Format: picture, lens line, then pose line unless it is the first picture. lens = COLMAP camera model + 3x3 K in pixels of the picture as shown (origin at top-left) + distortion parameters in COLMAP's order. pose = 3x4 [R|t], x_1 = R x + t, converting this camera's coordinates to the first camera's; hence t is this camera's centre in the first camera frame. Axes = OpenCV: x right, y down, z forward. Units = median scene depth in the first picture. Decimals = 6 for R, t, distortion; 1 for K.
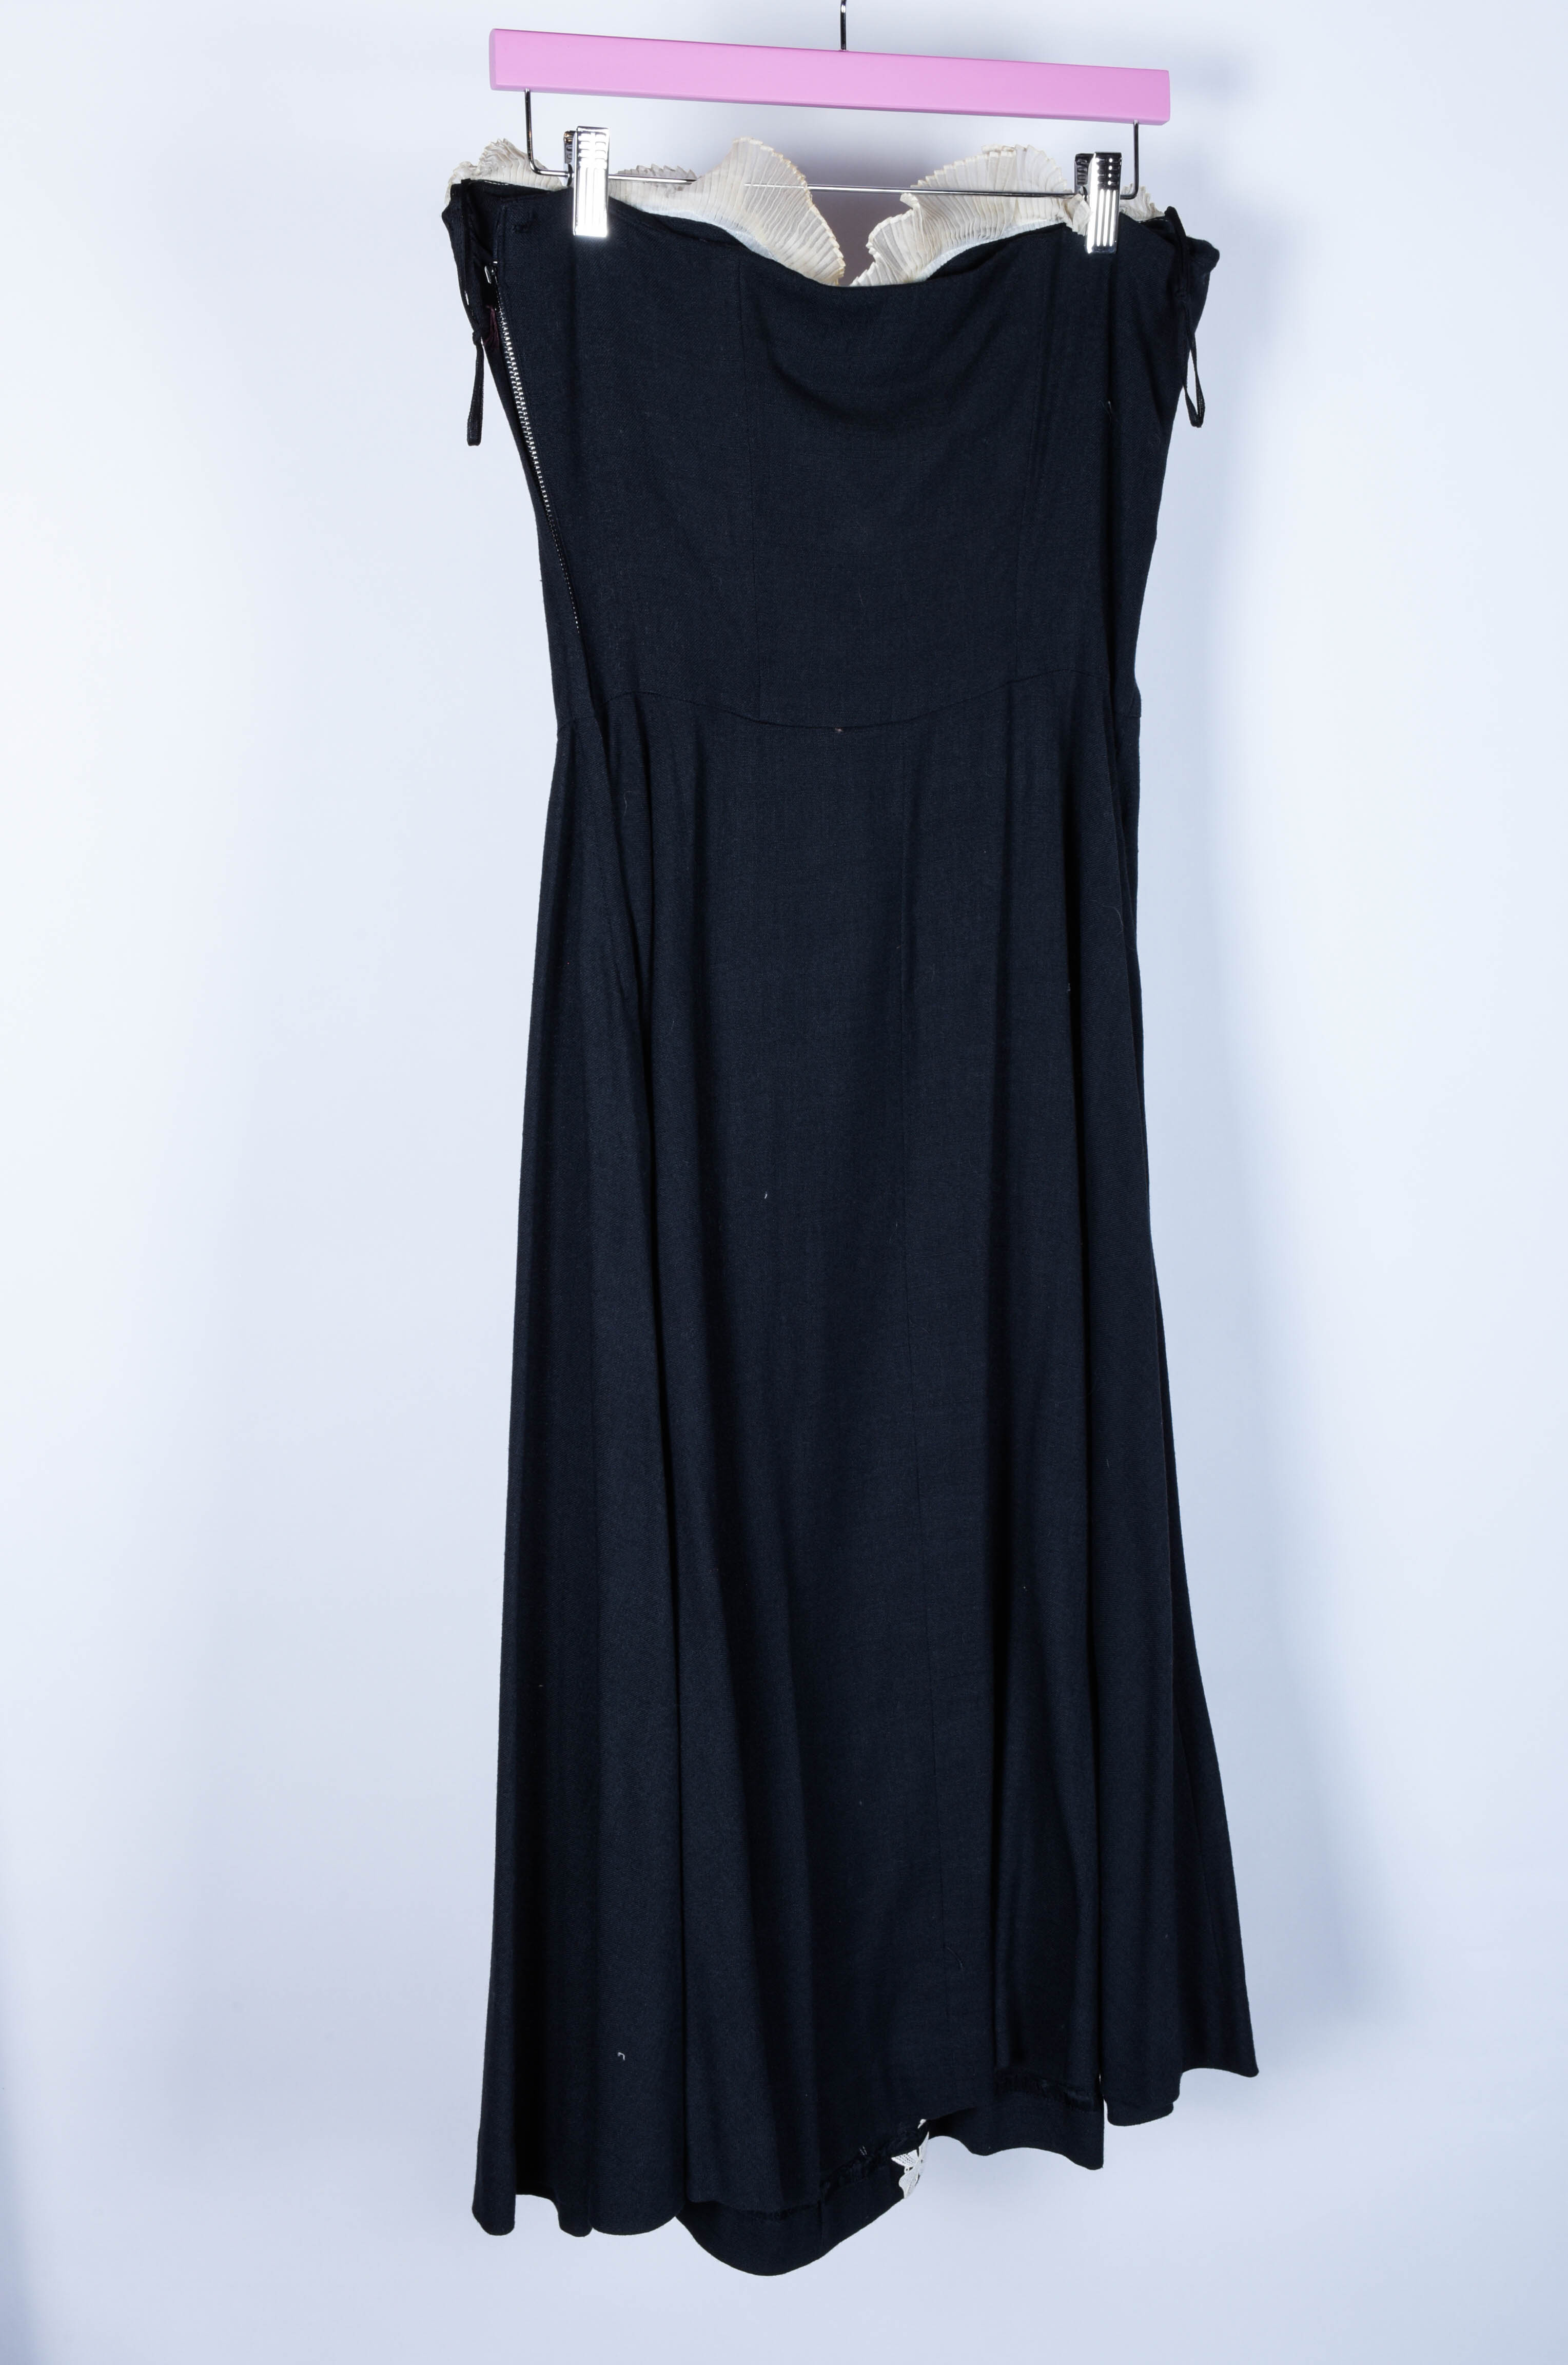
lens RADIAL K [[2747.7, 0, 784.2], [0, 2747.7, 1180.6], [0, 0, 1]] dist [-0.016185, 0.000000]
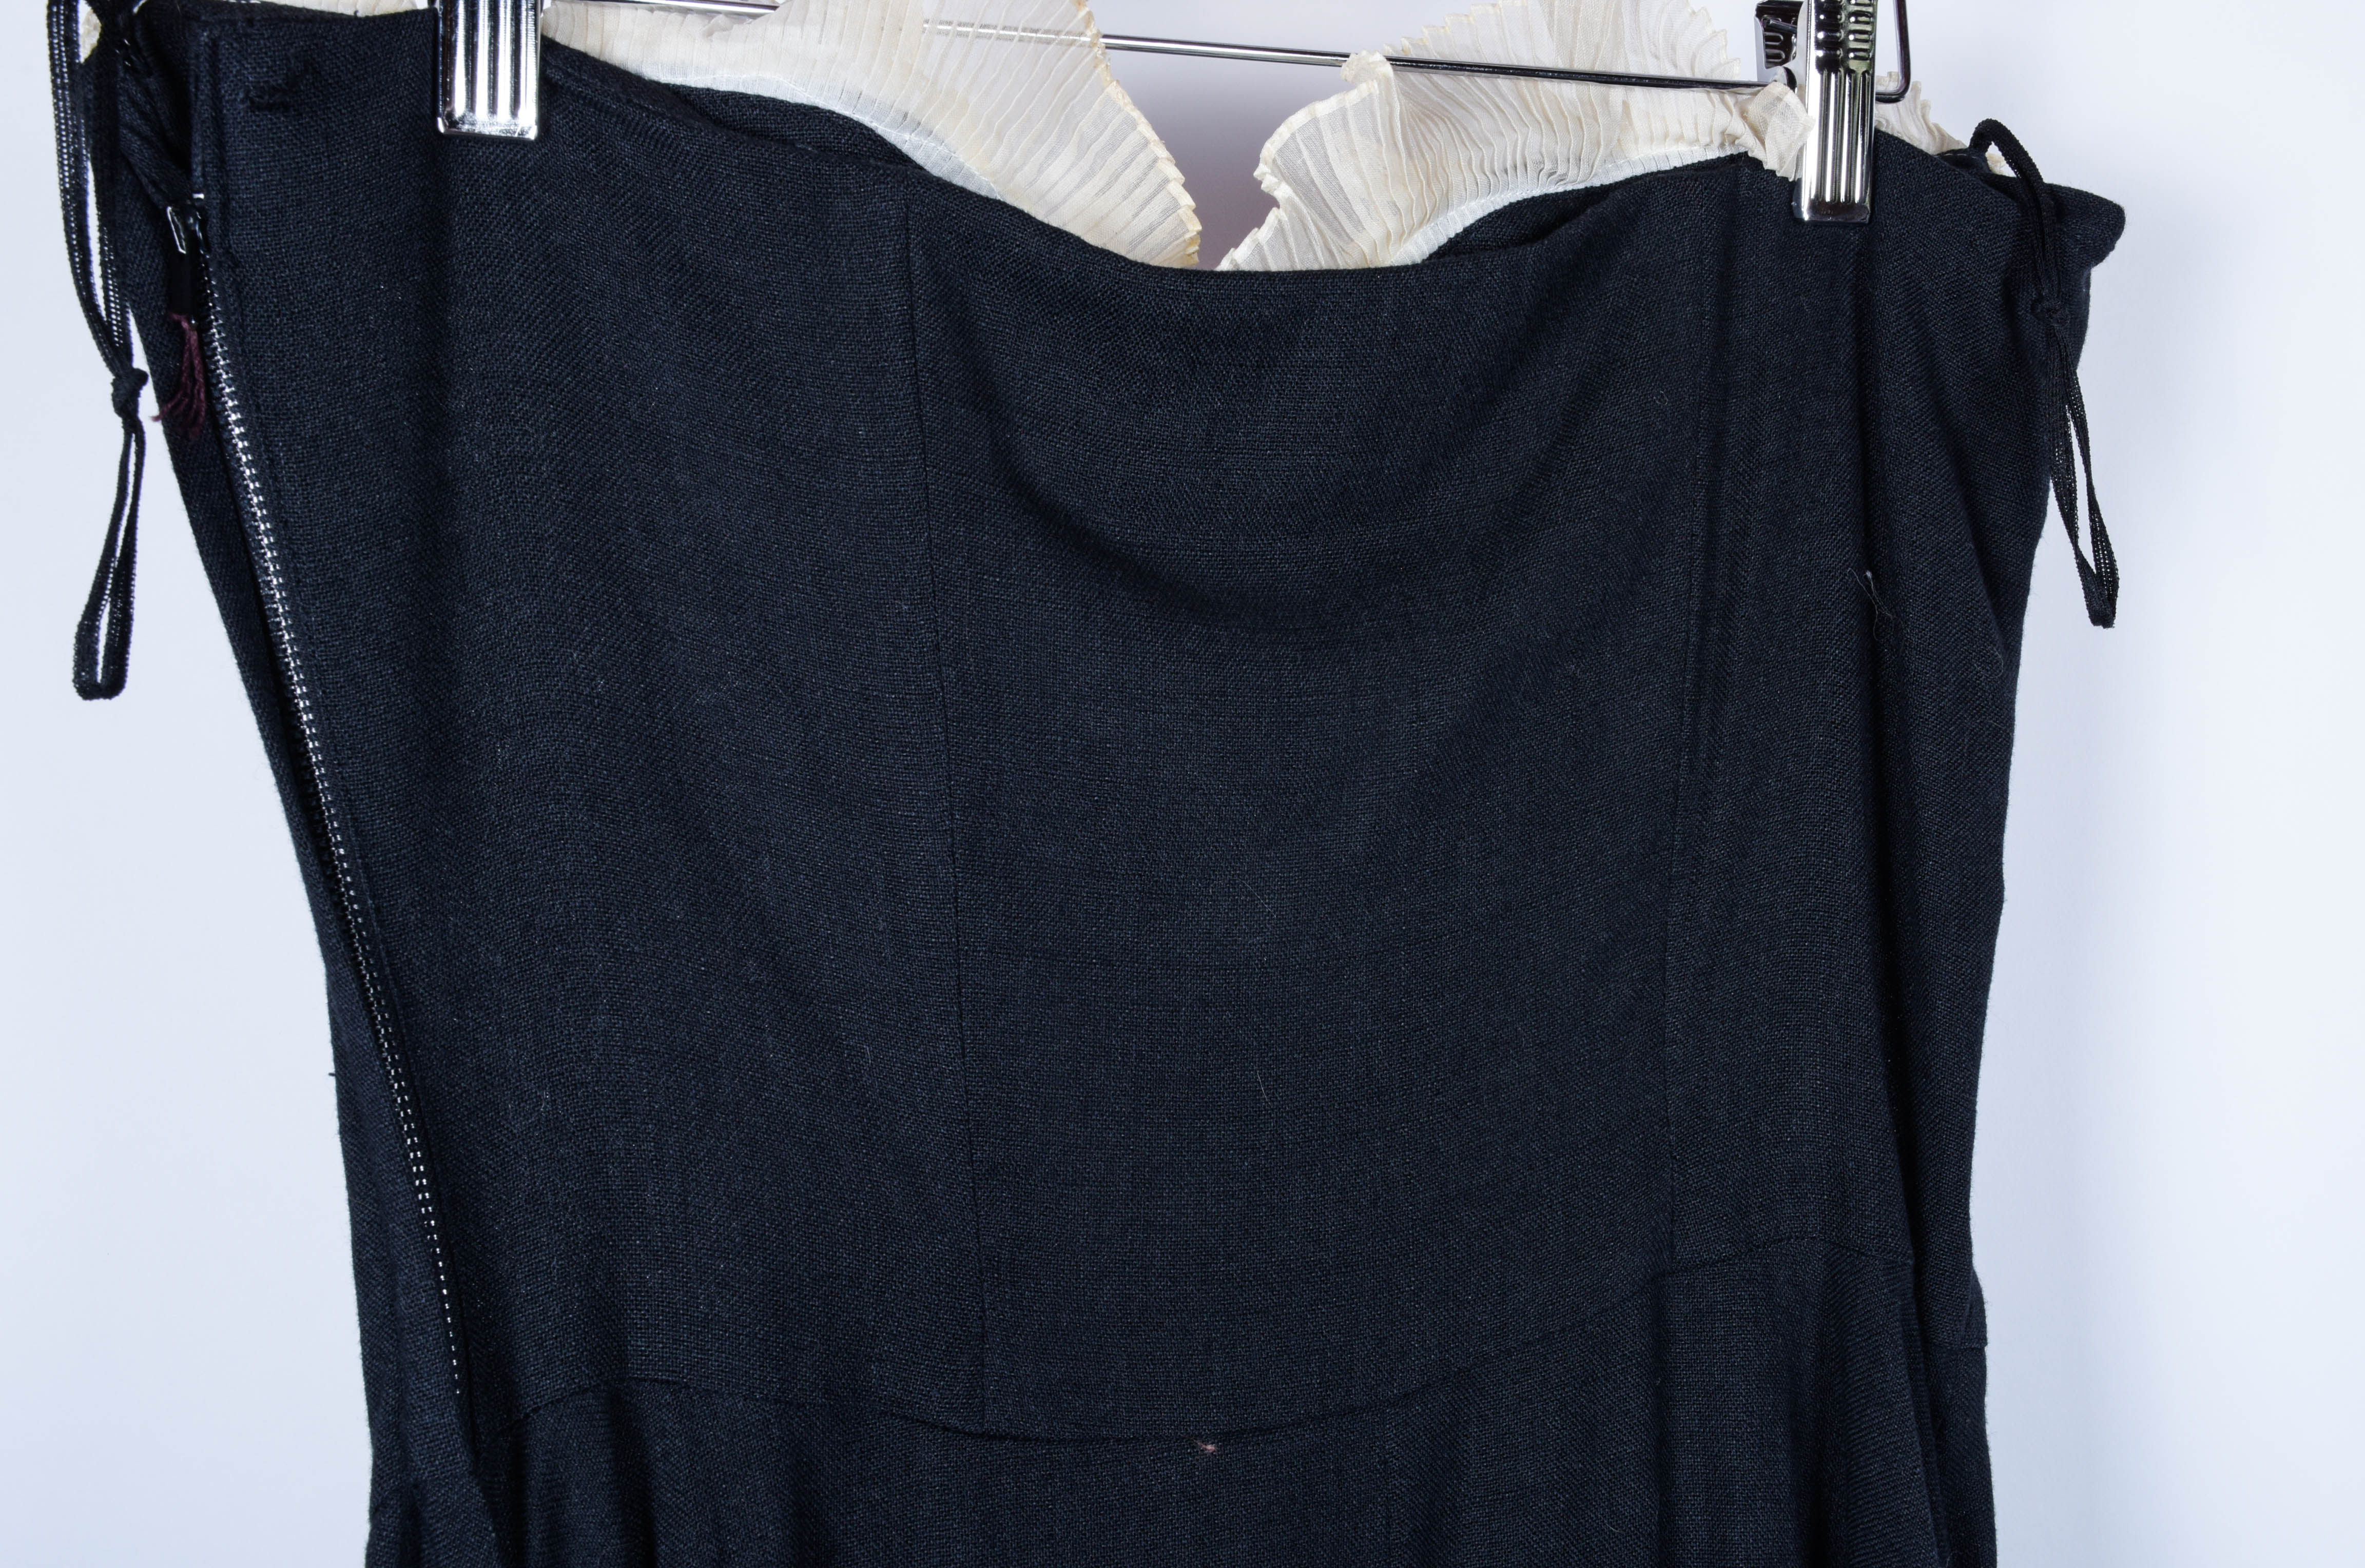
lens RADIAL K [[2747.7, 0, 1183.1], [0, 2747.7, 782.6], [0, 0, 1]] dist [-0.016185, 0.000000]
pose [[0.999742, -0.016434, -0.015665, 0.023825], [0.012302, 0.972019, -0.234581, -0.164422], [0.019082, 0.234328, 0.971970, 0.629024]]
